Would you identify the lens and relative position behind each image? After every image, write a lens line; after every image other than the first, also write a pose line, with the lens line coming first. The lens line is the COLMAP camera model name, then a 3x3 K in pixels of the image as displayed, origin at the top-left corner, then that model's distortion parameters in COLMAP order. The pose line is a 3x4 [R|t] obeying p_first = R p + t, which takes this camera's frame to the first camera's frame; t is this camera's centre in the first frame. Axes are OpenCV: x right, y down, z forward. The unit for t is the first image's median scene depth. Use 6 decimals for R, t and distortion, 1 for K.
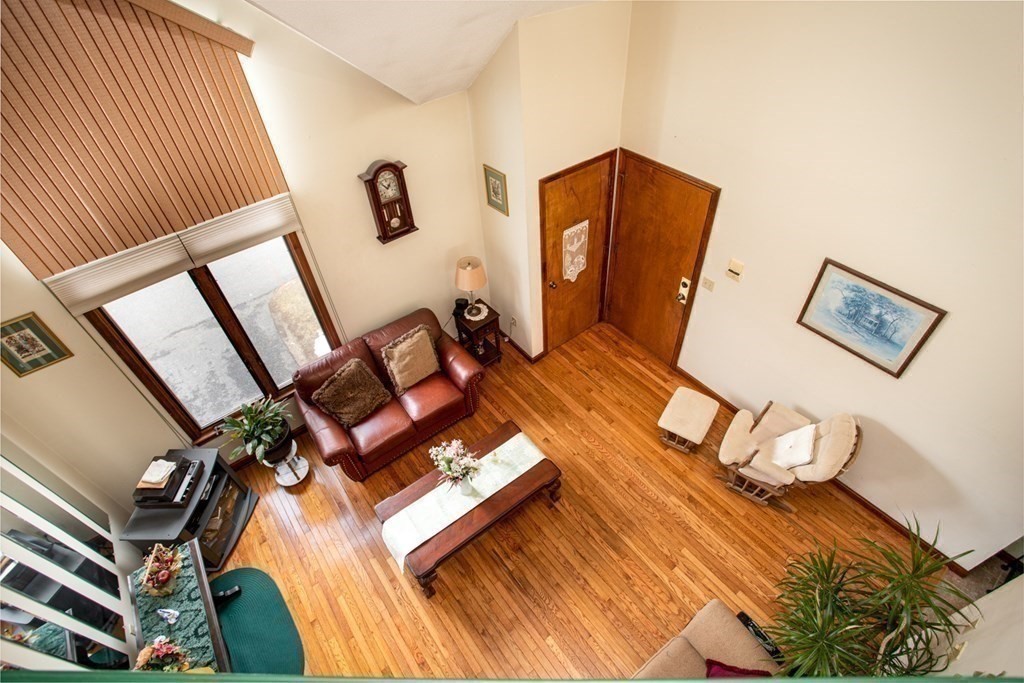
lens RADIAL K [[513.2, 0, 512.0], [0, 513.2, 341.5], [0, 0, 1]] dist [-0.004861, 0.000640]
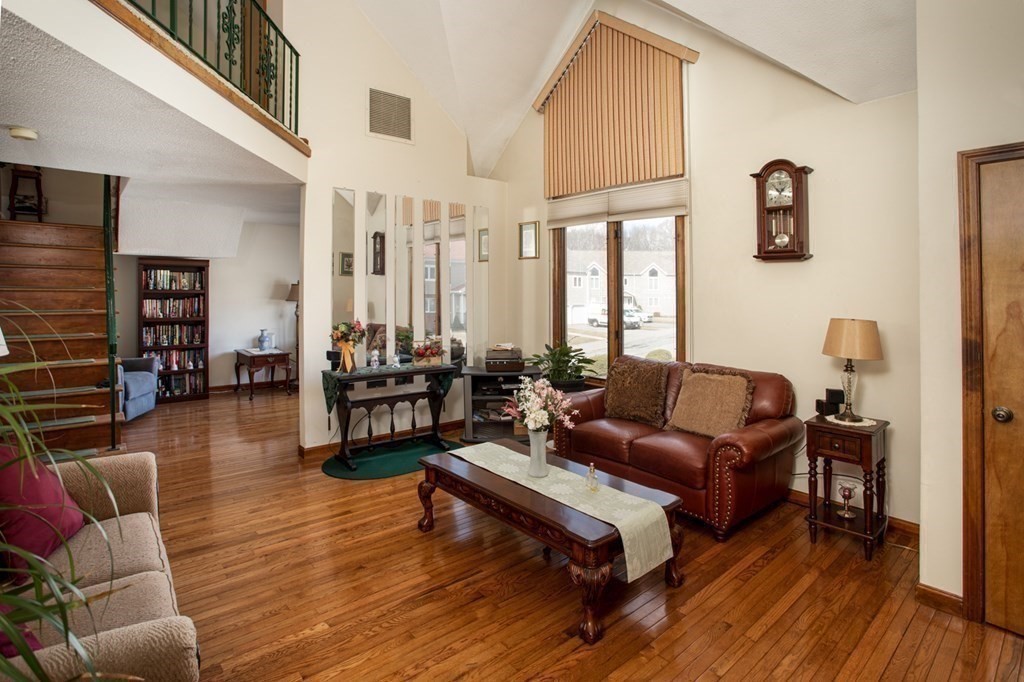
lens RADIAL K [[510.6, 0, 509.7], [0, 510.6, 284.5], [0, 0, 1]] dist [-0.032132, 0.001019]
pose [[0.061763, 0.035541, -0.997458, 0.568357], [-0.706382, 0.707588, -0.018527, 0.141241], [0.705131, 0.705731, 0.068808, 0.728989]]
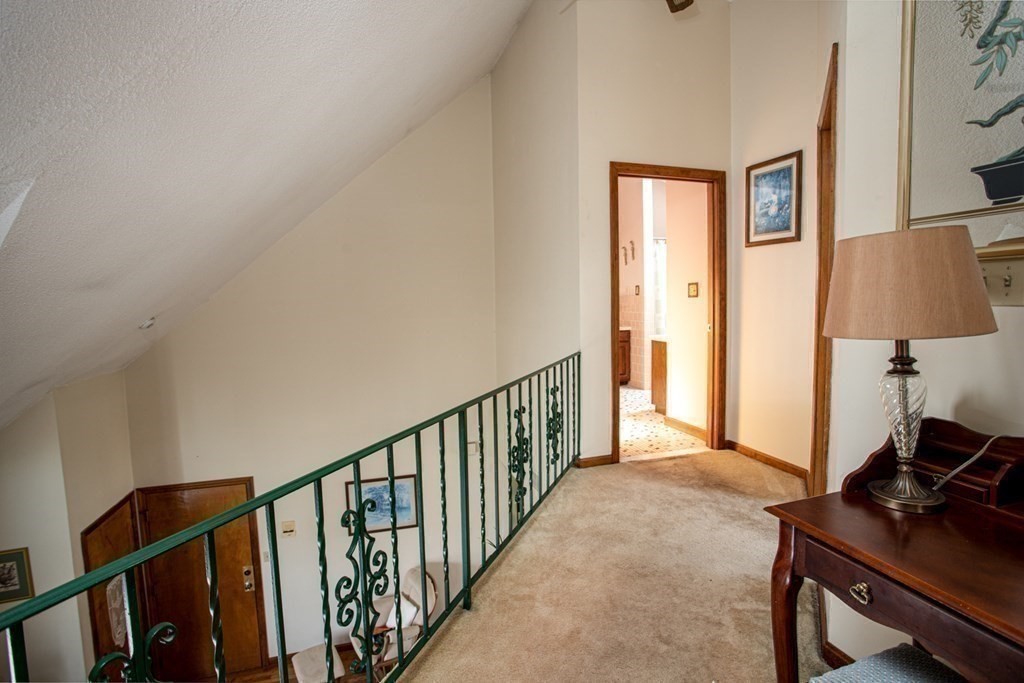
lens RADIAL K [[510.3, 0, 512.0], [0, 510.3, 341.5], [0, 0, 1]] dist [-0.078245, 0.036409]
pose [[0.352598, -0.036957, 0.935045, -0.516475], [0.659328, 0.718883, -0.220214, 0.166069], [-0.664049, 0.694148, 0.277844, -0.040471]]
